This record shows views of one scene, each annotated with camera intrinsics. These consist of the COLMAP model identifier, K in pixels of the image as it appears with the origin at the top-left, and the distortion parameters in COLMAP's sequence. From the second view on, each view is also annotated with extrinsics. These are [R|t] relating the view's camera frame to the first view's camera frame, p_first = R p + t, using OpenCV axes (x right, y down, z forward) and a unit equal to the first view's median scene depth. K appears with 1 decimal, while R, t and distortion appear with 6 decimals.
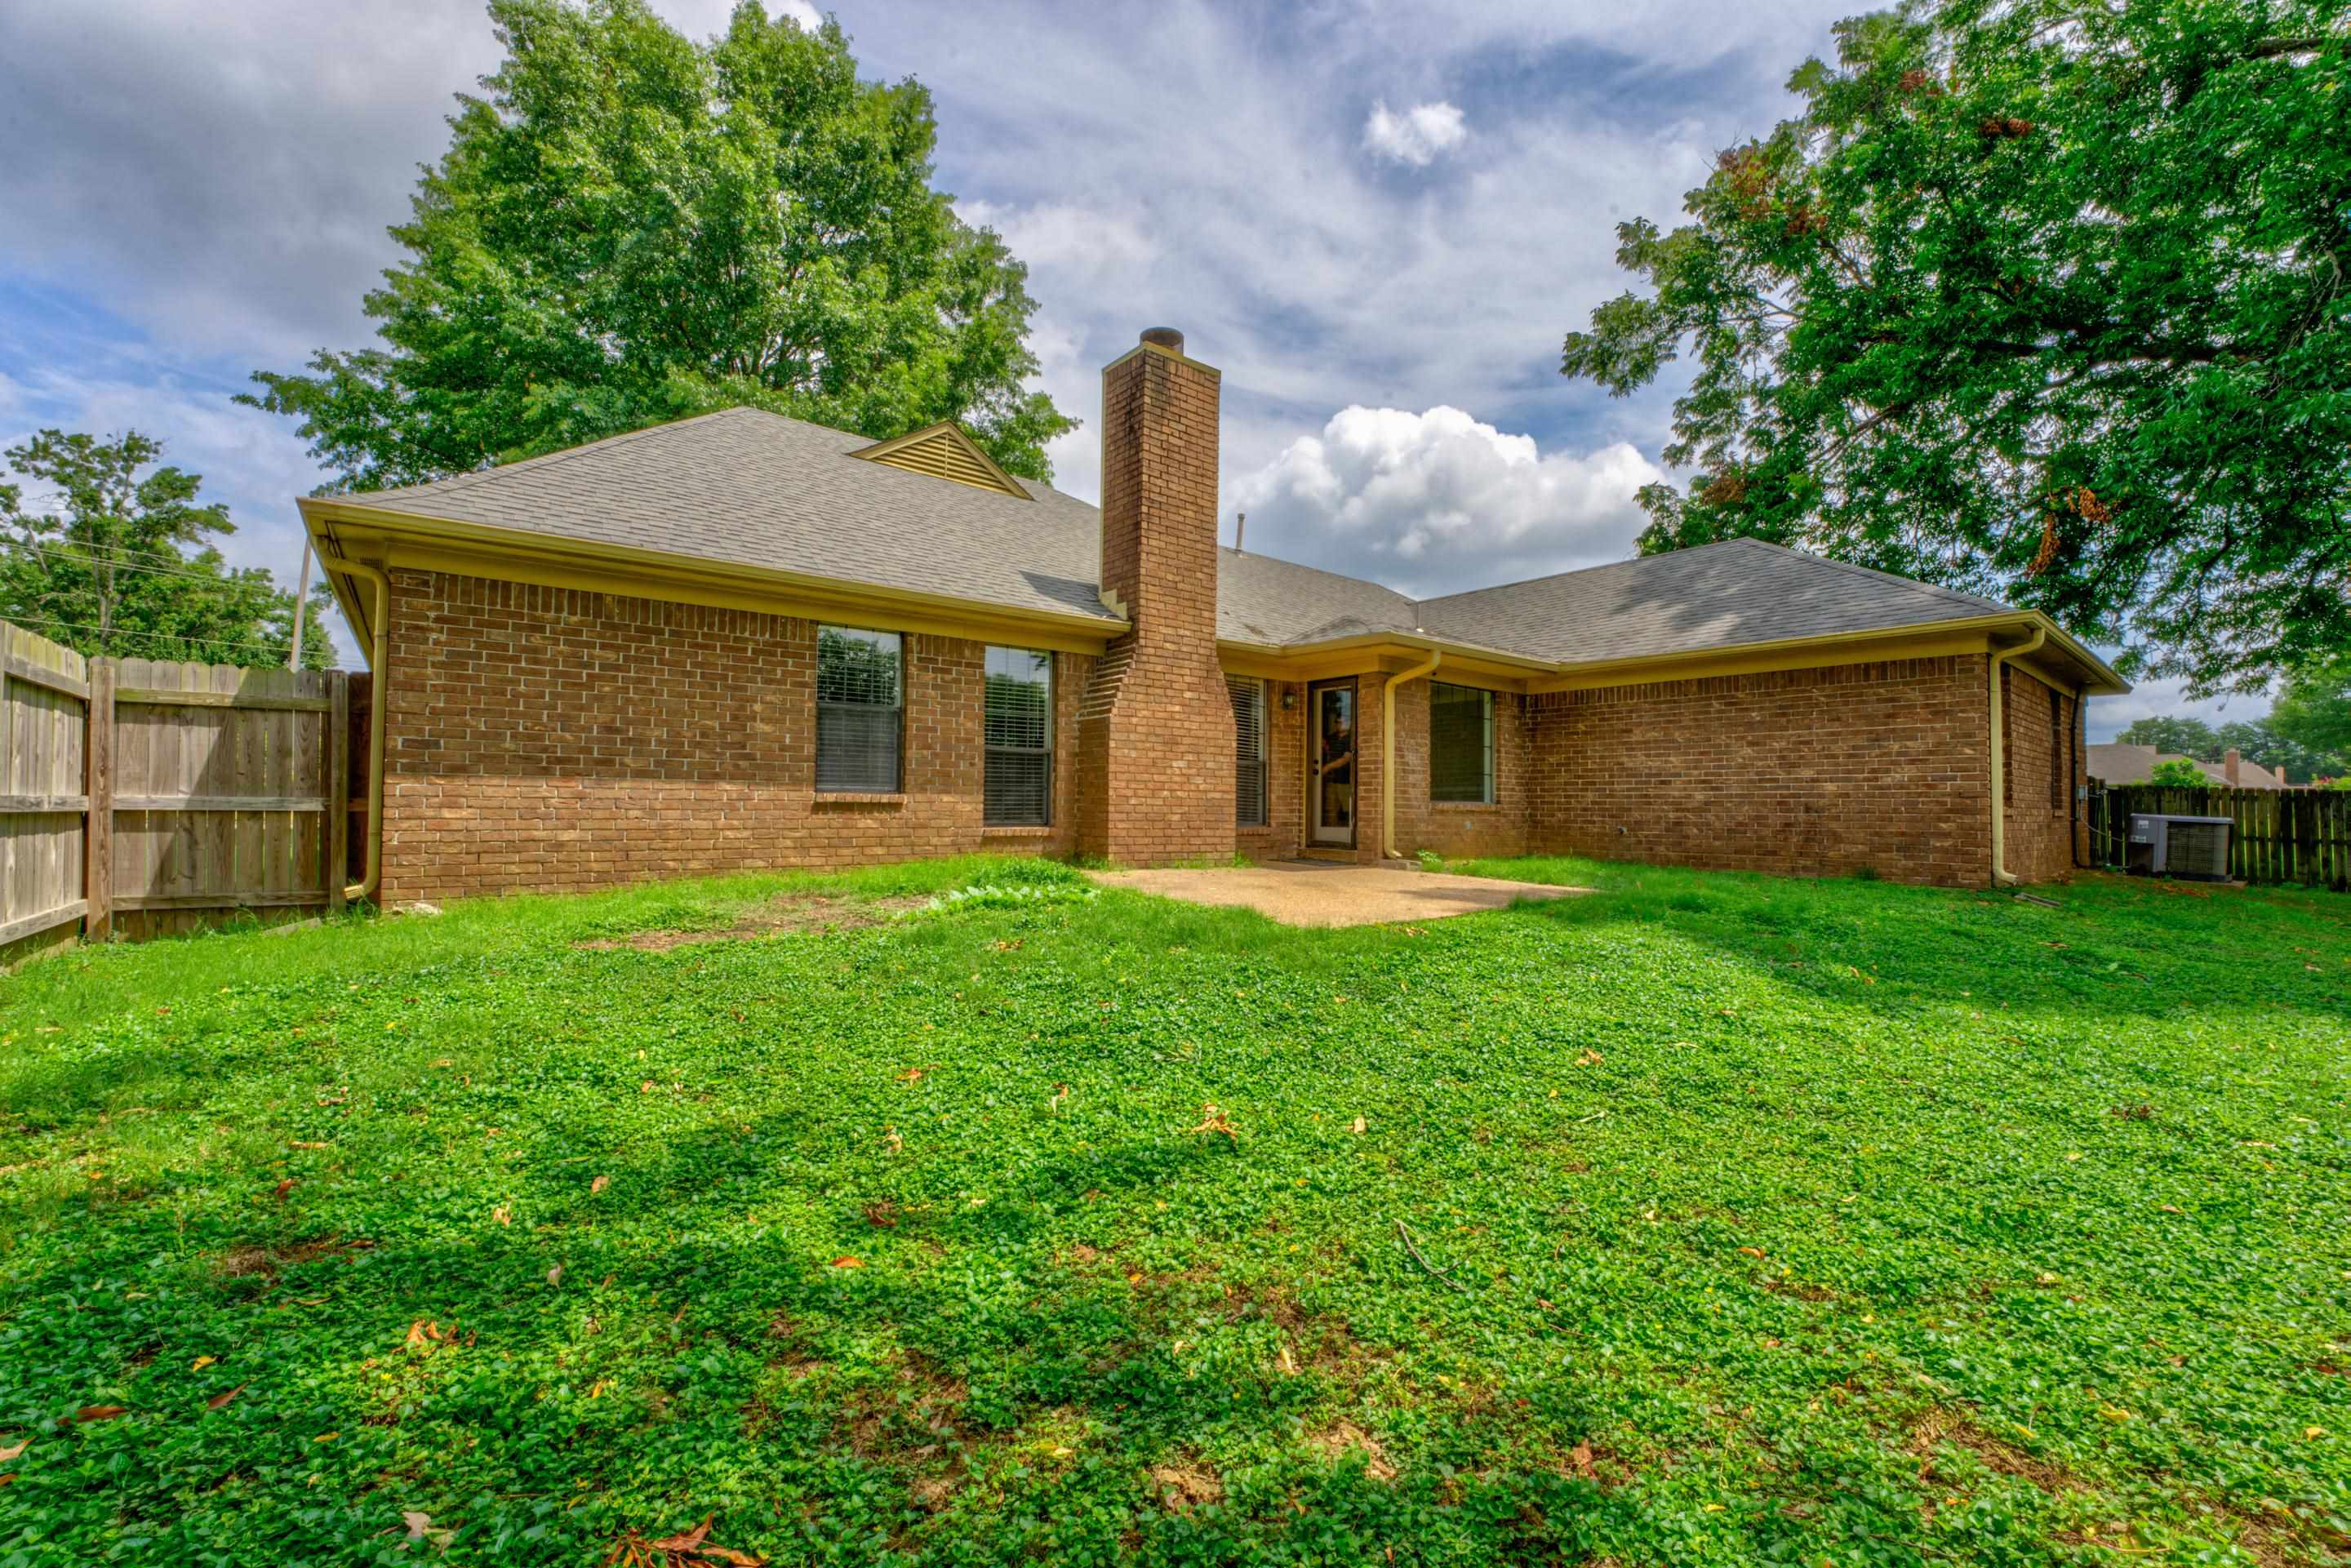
lens RADIAL K [[944.2, 0, 1172.4], [0, 944.2, 786.3], [0, 0, 1]] dist [-0.020941, 0.000423]
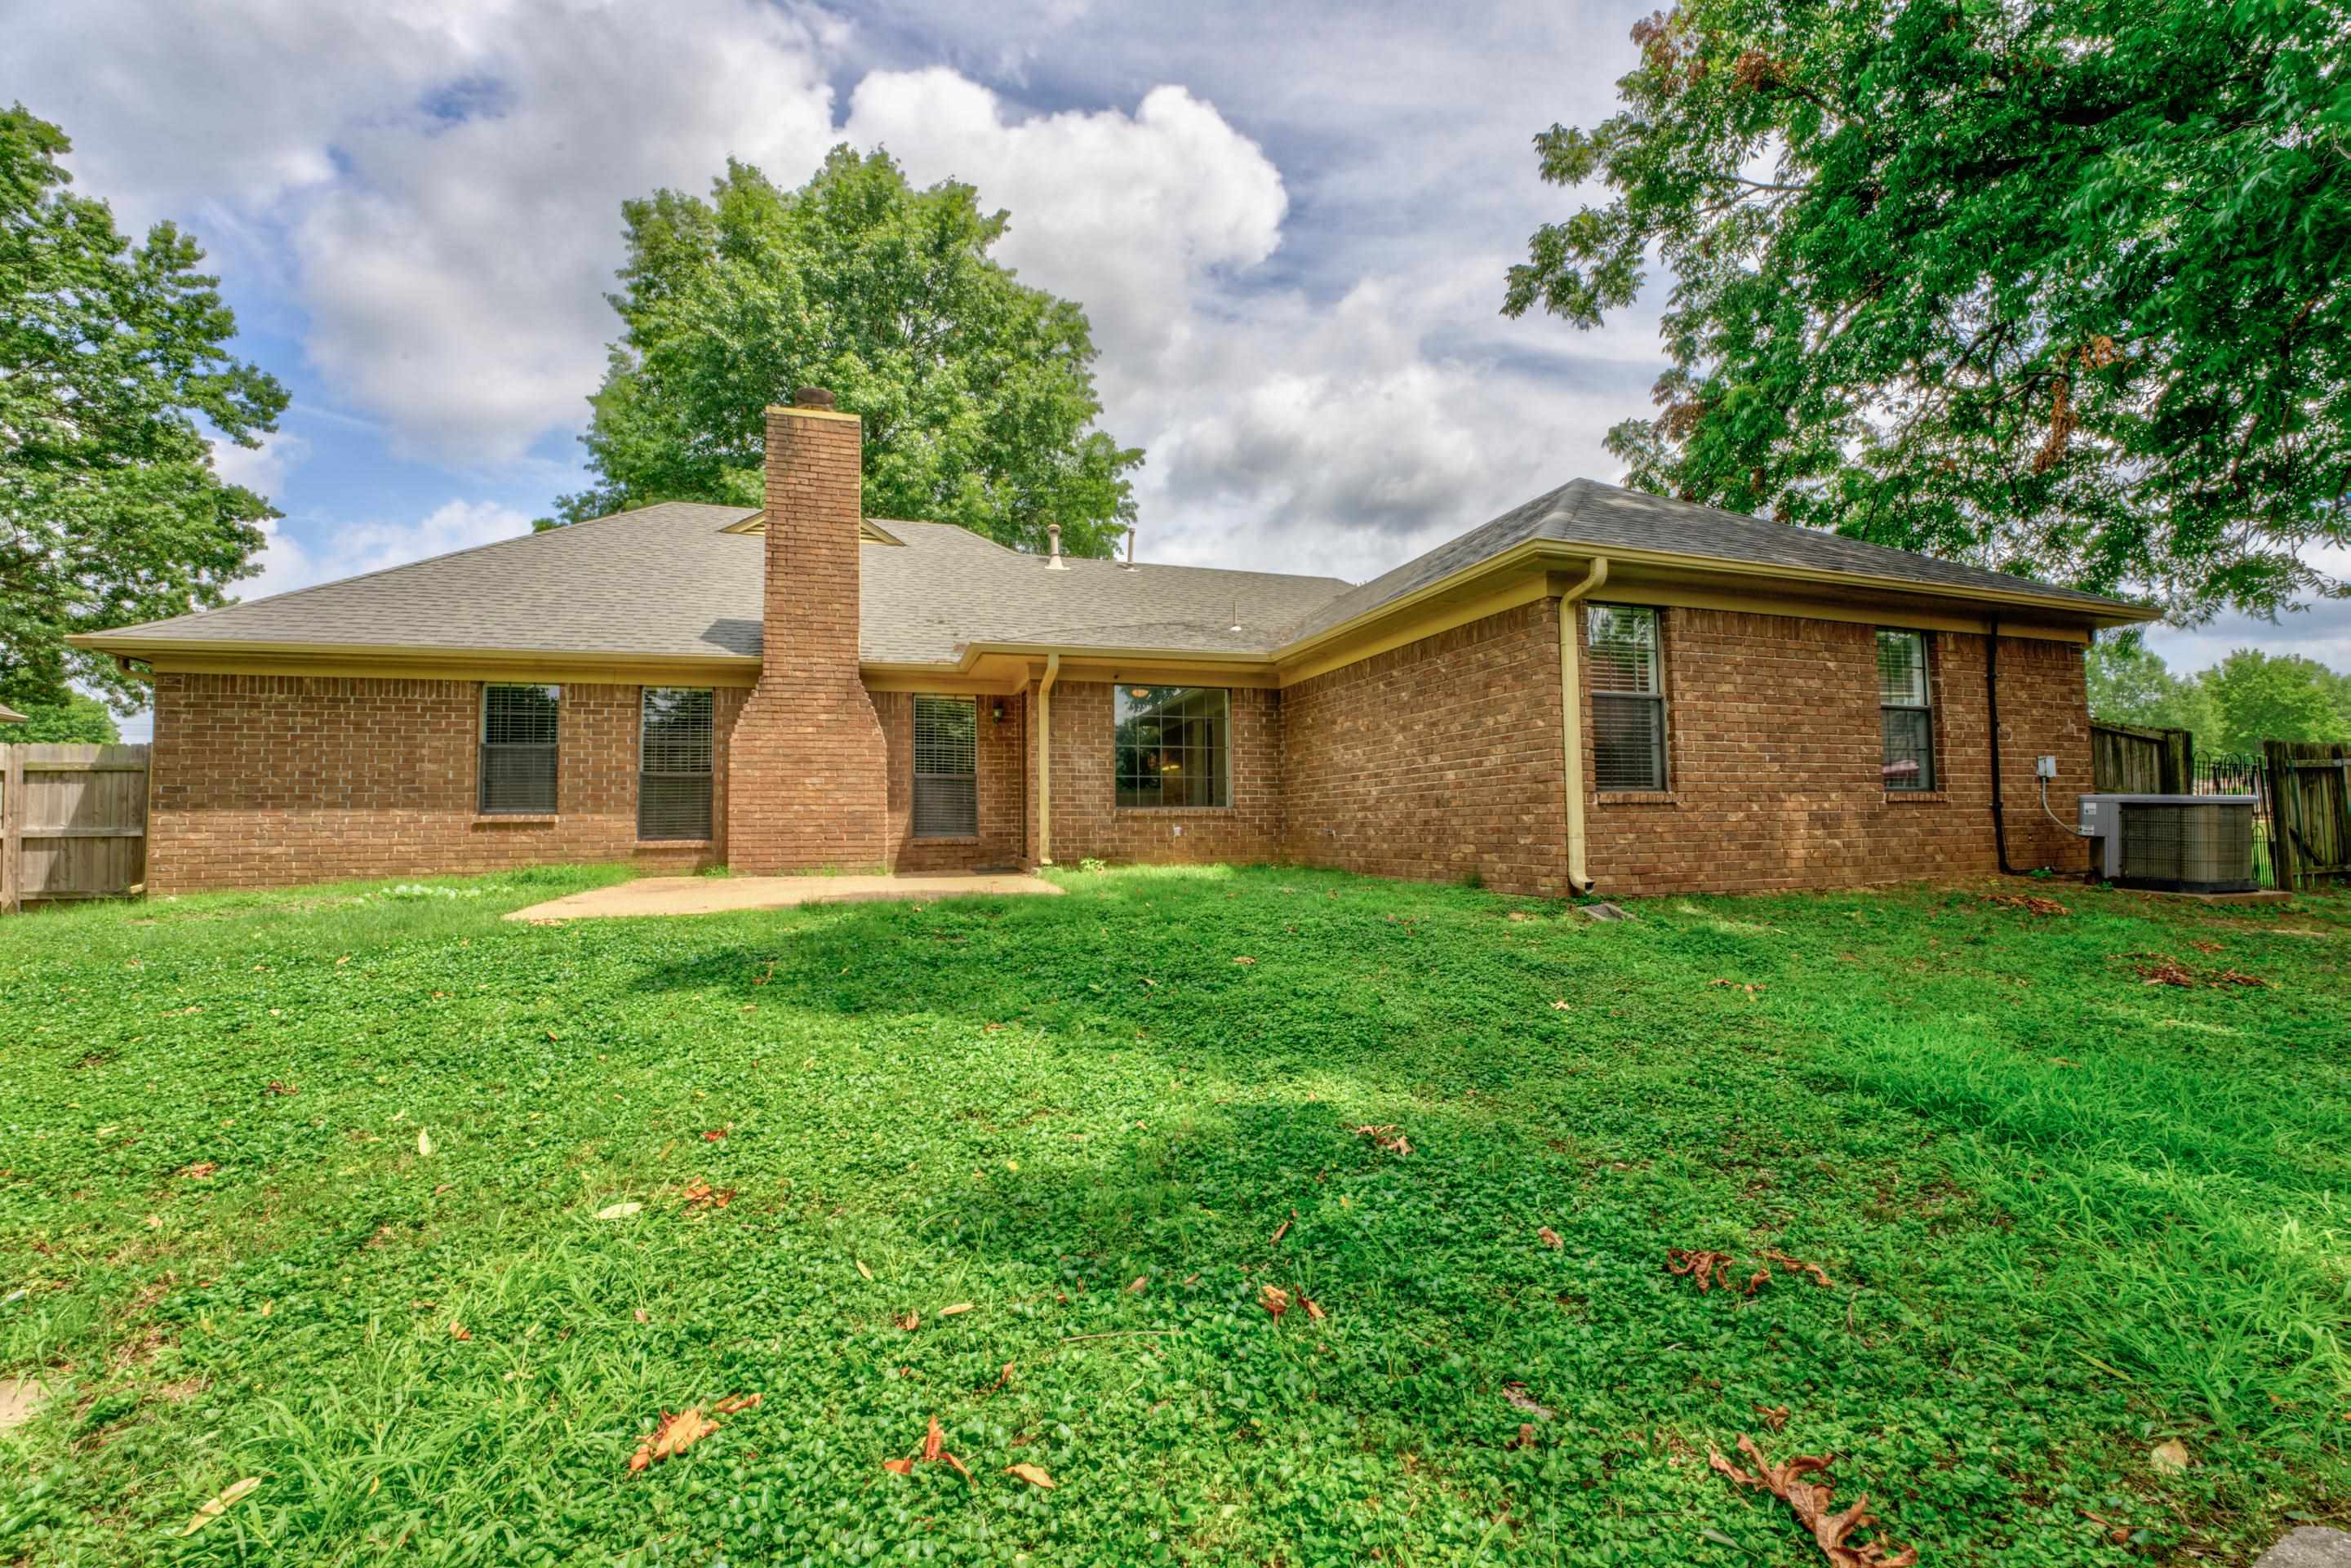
lens RADIAL K [[944.2, 0, 1172.4], [0, 944.2, 786.3], [0, 0, 1]] dist [-0.020941, 0.000423]
pose [[0.932510, -0.038898, -0.359042, 0.897636], [0.031536, 0.999155, -0.026340, 0.028495], [0.359763, 0.013239, 0.932950, 0.149366]]
